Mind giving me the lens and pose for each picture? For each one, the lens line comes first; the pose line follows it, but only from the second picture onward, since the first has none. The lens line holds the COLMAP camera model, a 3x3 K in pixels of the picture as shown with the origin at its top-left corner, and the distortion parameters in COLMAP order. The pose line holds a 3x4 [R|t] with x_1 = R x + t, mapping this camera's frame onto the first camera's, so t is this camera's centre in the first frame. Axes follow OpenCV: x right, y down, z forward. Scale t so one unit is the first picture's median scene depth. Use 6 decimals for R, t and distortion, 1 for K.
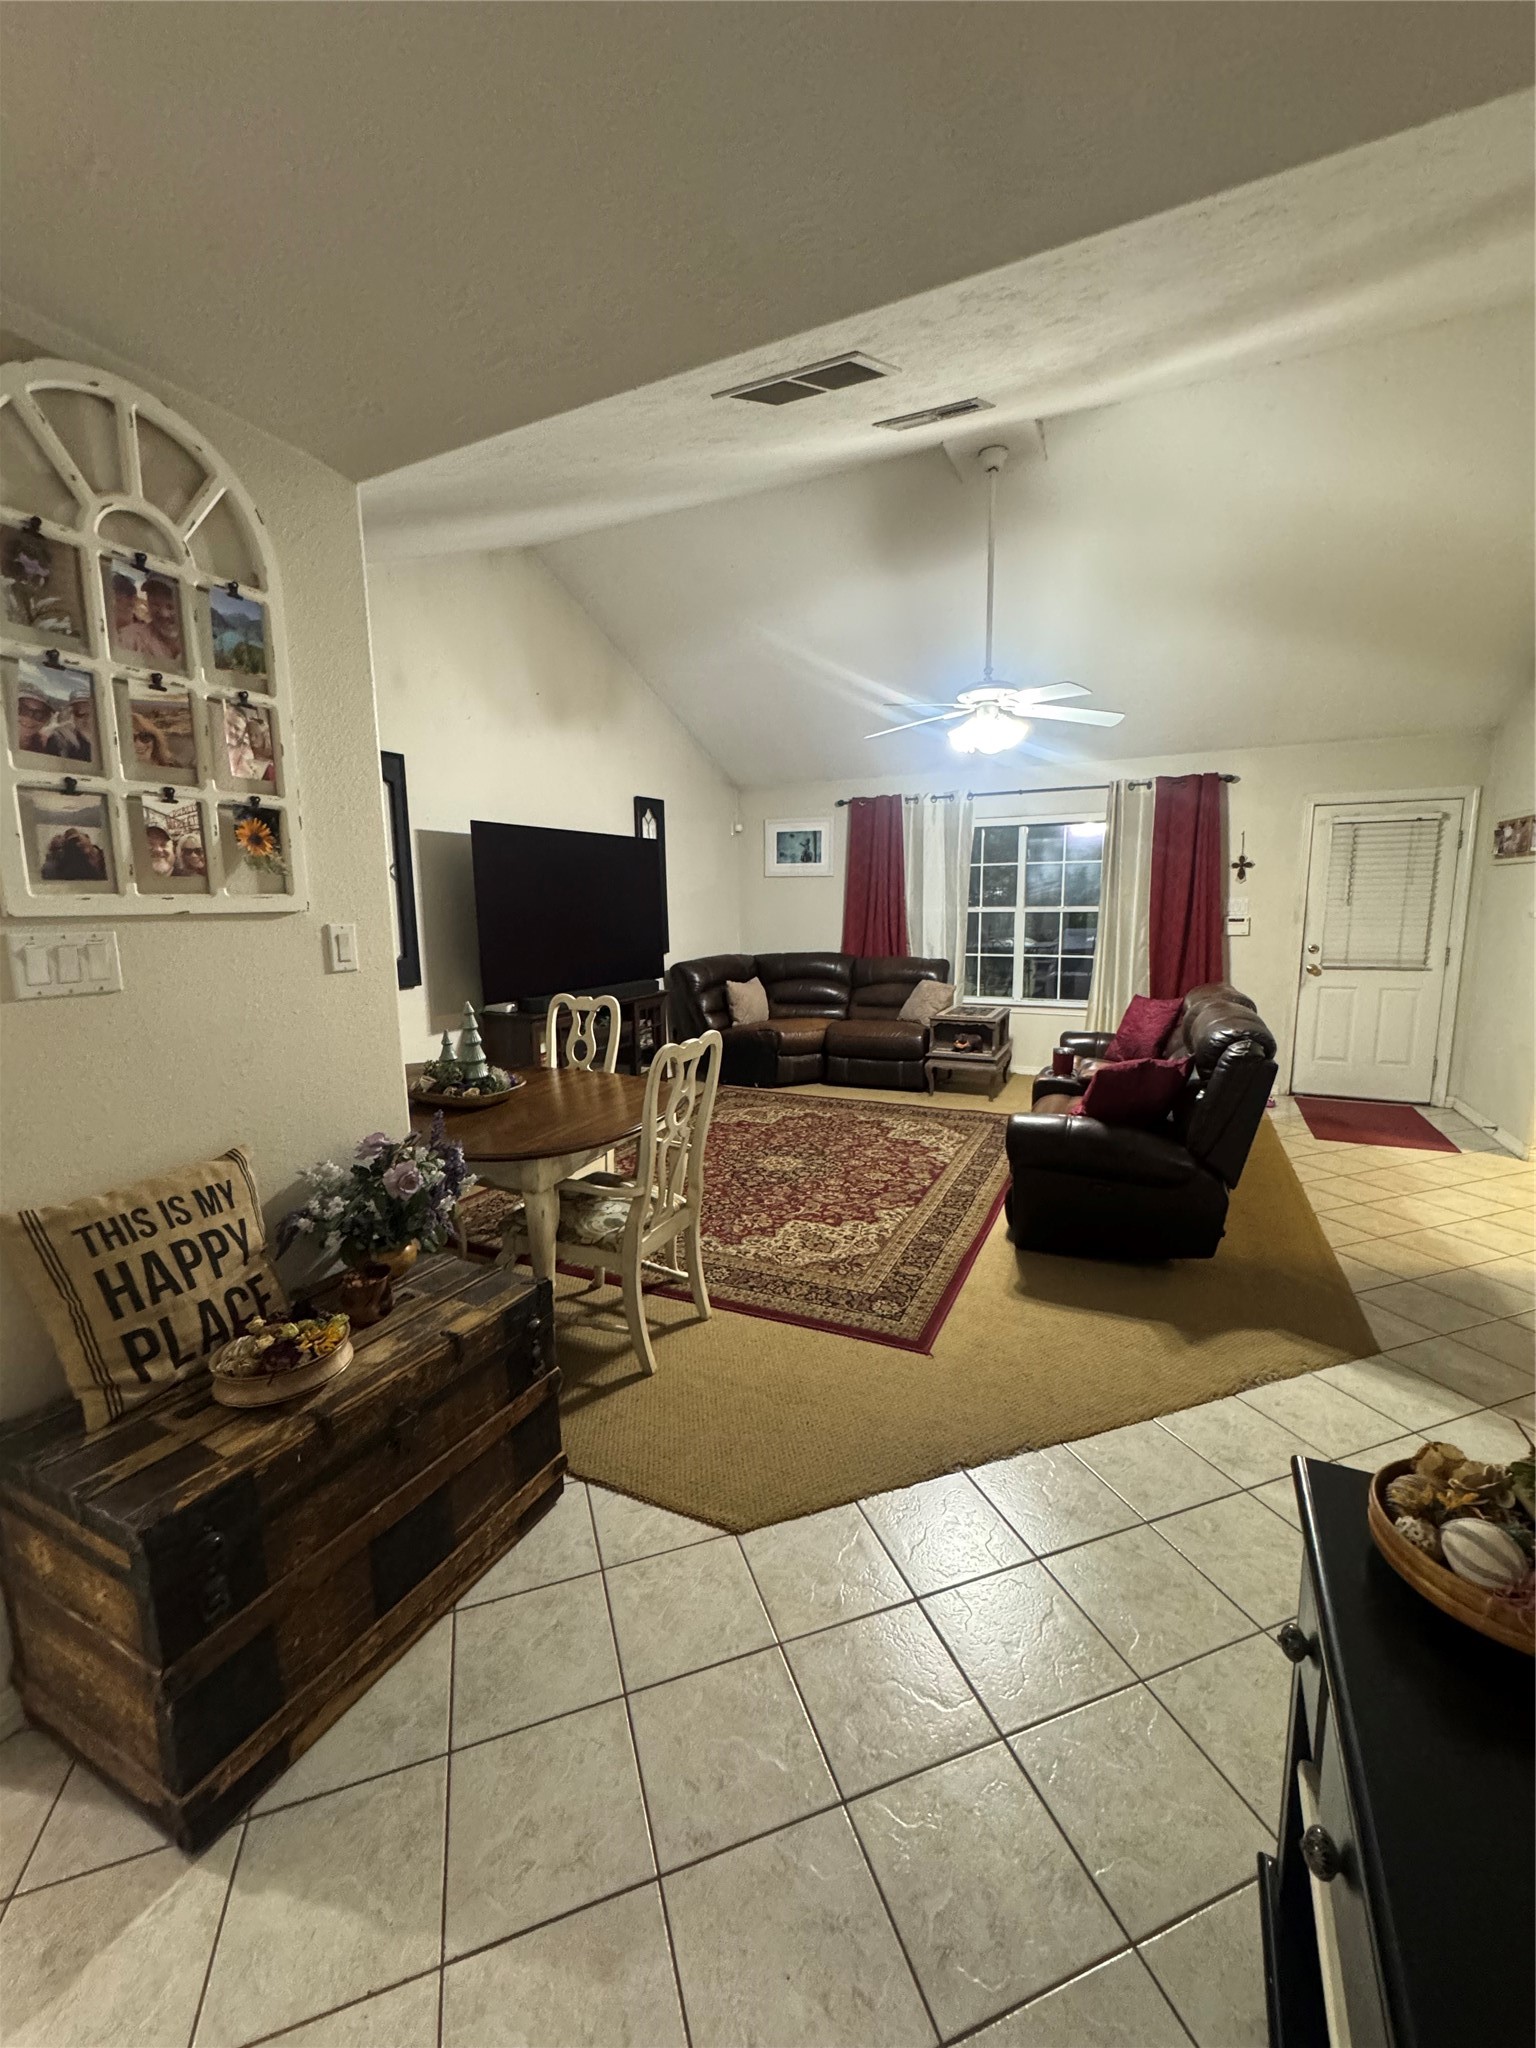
lens RADIAL K [[821.7, 0, 771.5], [0, 821.7, 1021.9], [0, 0, 1]] dist [-0.003759, 0.000723]
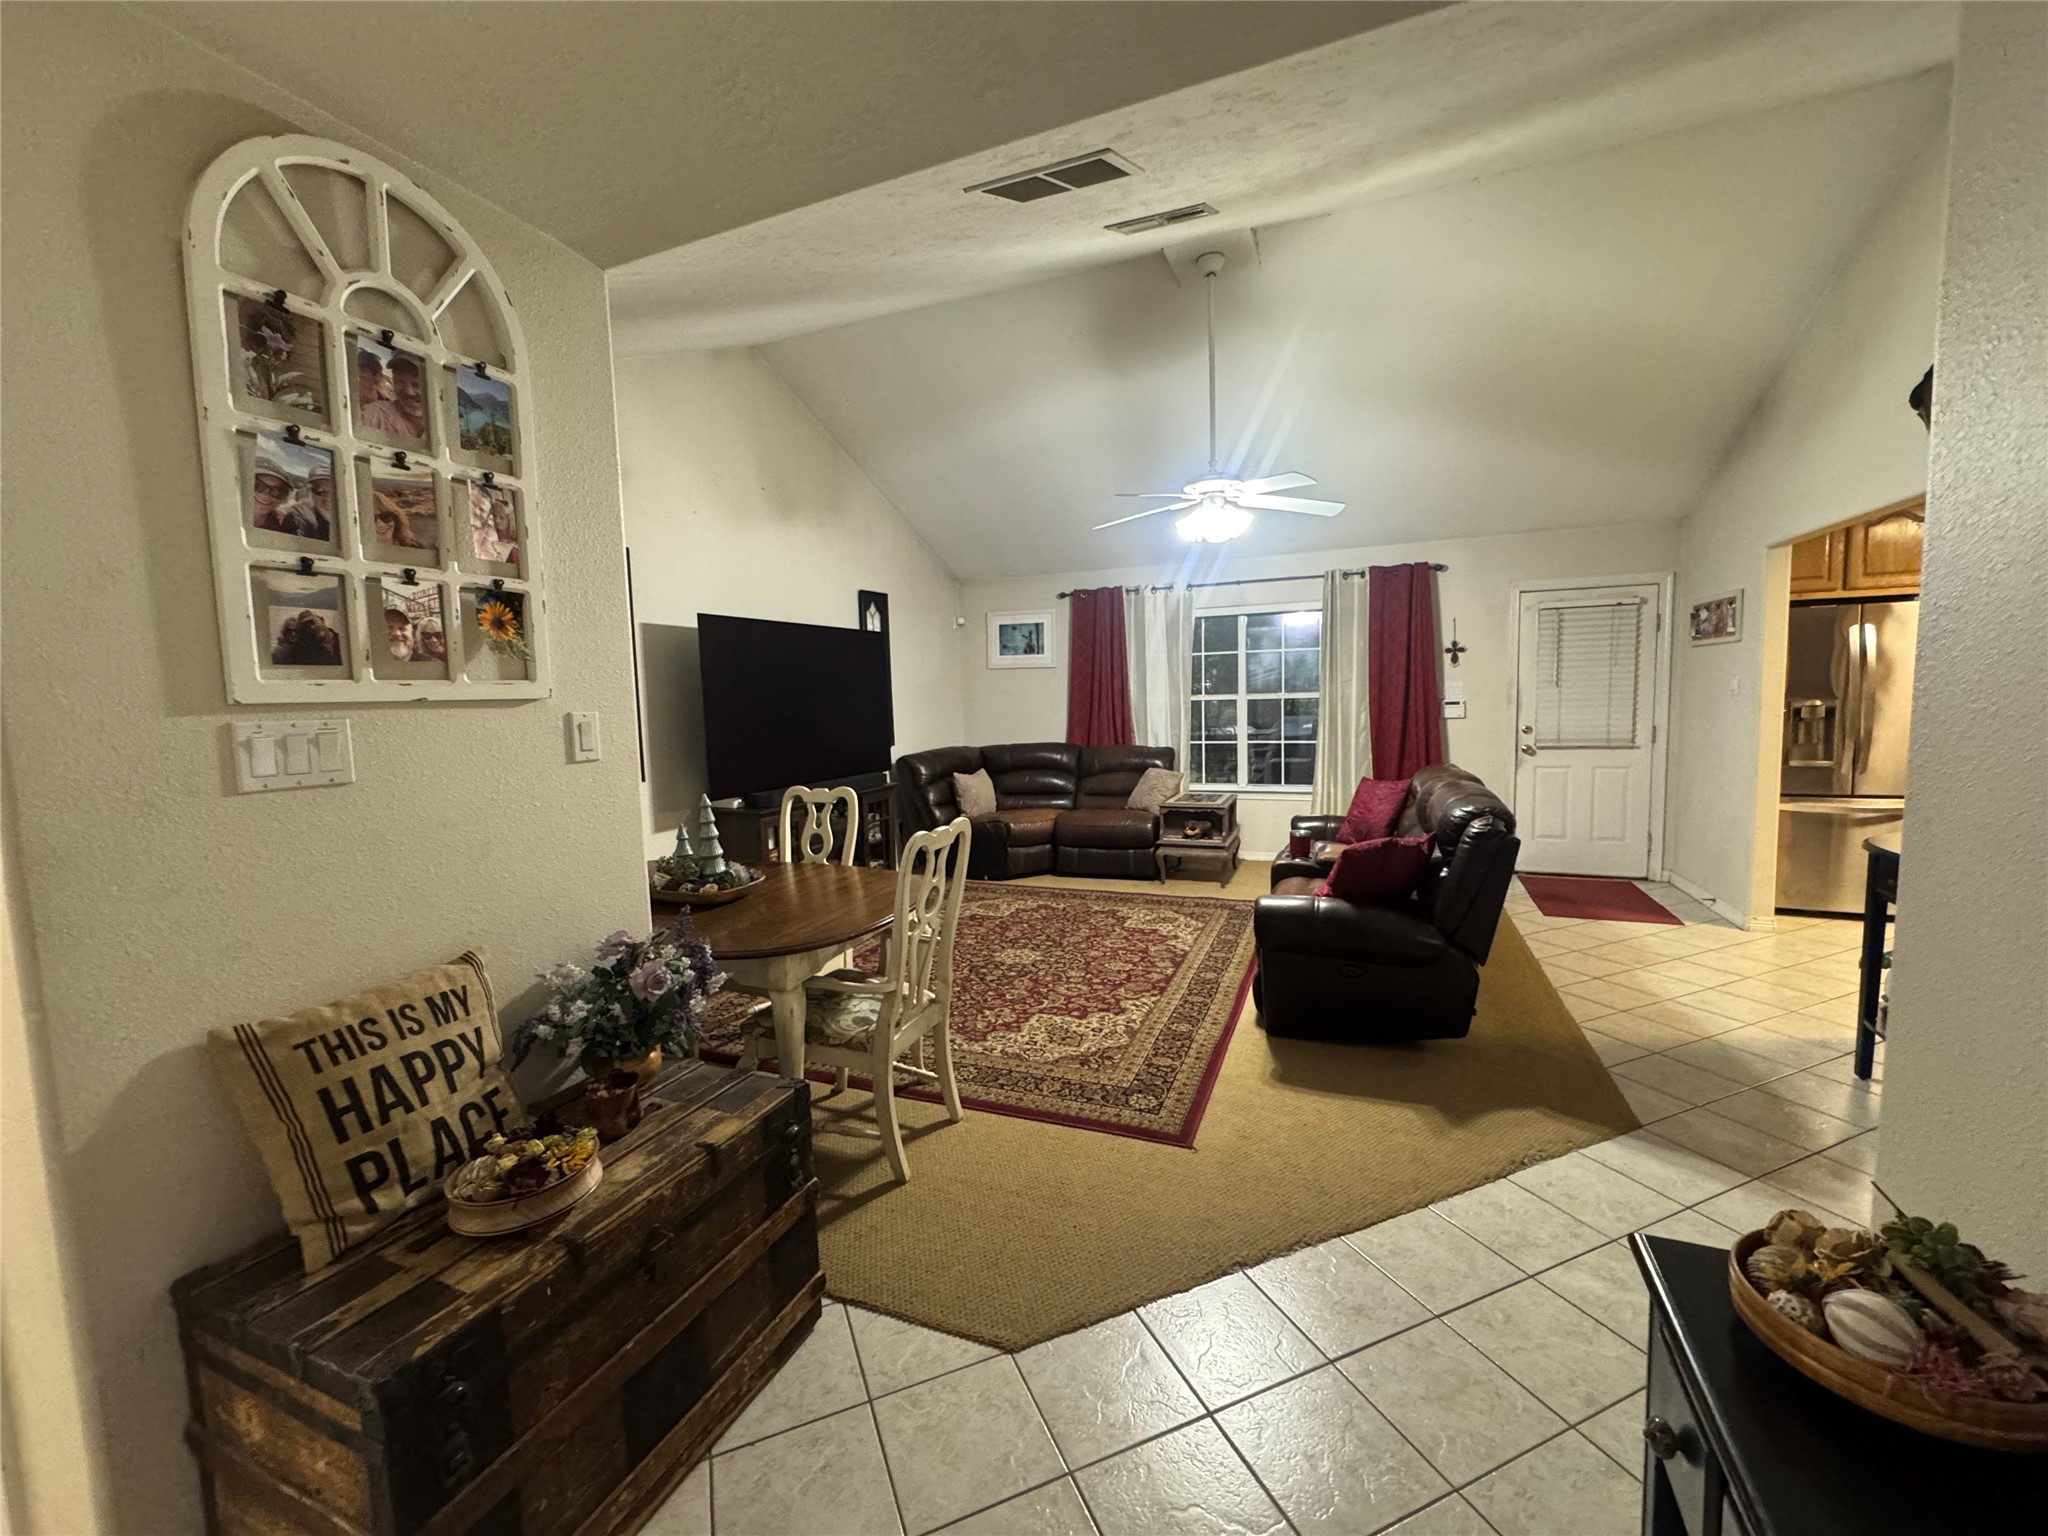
lens RADIAL K [[821.7, 0, 1024.0], [0, 821.7, 765.1], [0, 0, 1]] dist [-0.003759, 0.000723]
pose [[0.998596, -0.020098, 0.049020, -0.072308], [0.023147, 0.997780, -0.062444, 0.017523], [-0.047656, 0.063491, 0.996844, 0.029521]]
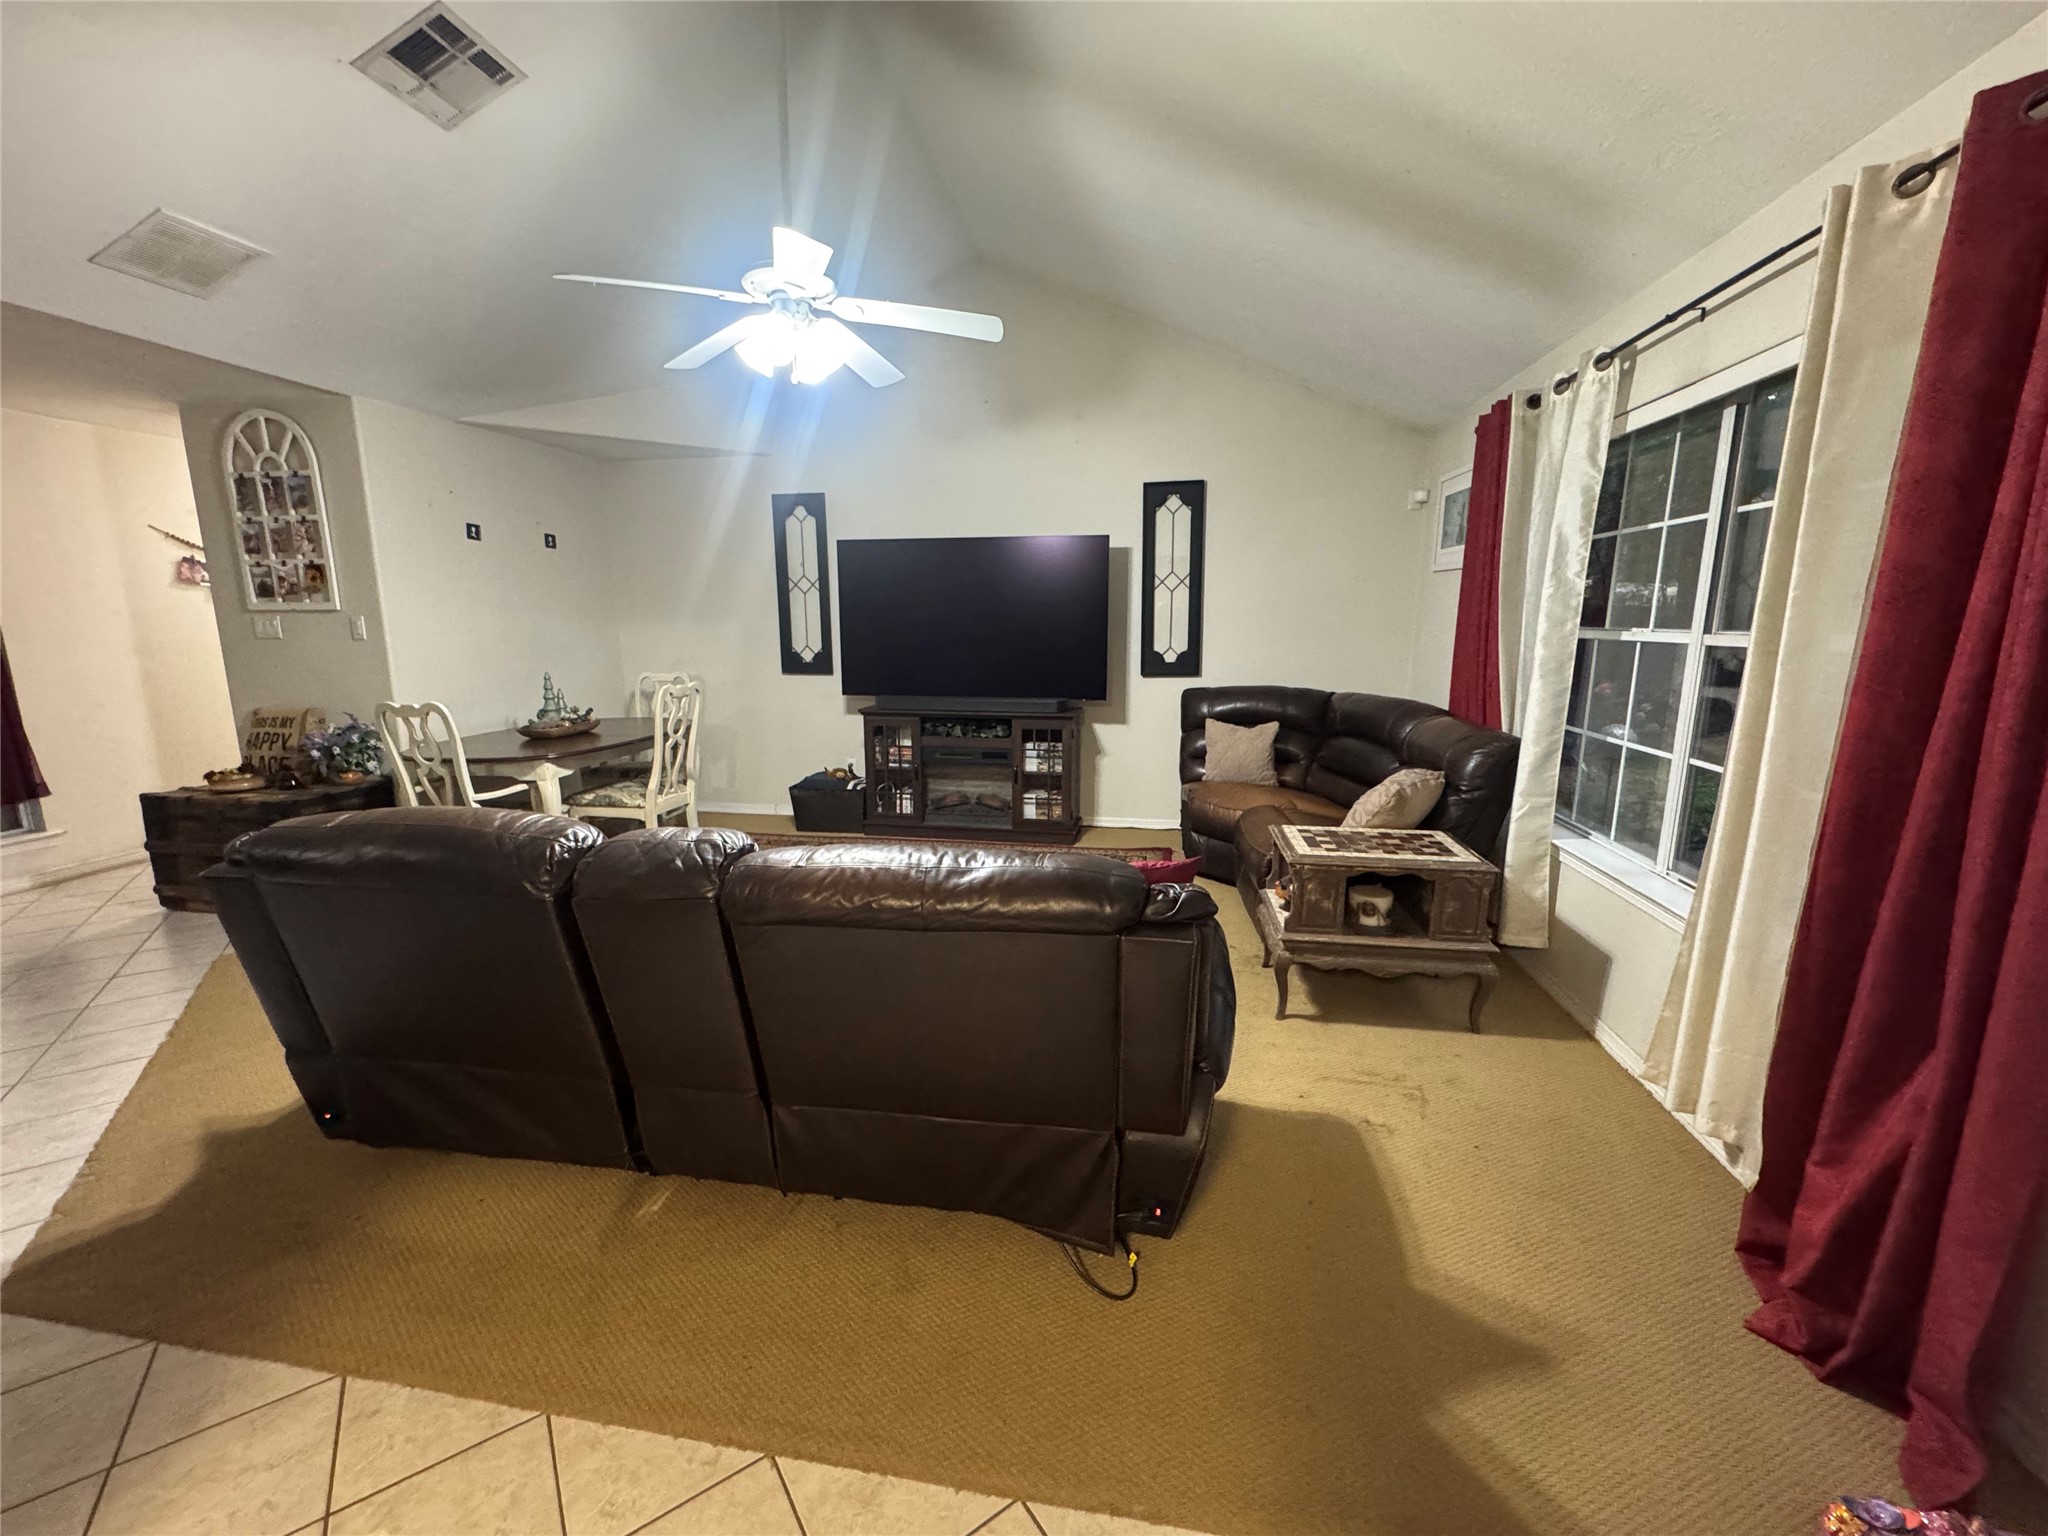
lens RADIAL K [[821.7, 0, 1024.7], [0, 821.7, 763.3], [0, 0, 1]] dist [-0.003759, 0.000723]
pose [[0.267212, 0.182653, -0.946169, 2.414769], [-0.146343, 0.978175, 0.147503, -0.378440], [0.952461, 0.099050, 0.288110, 2.514185]]
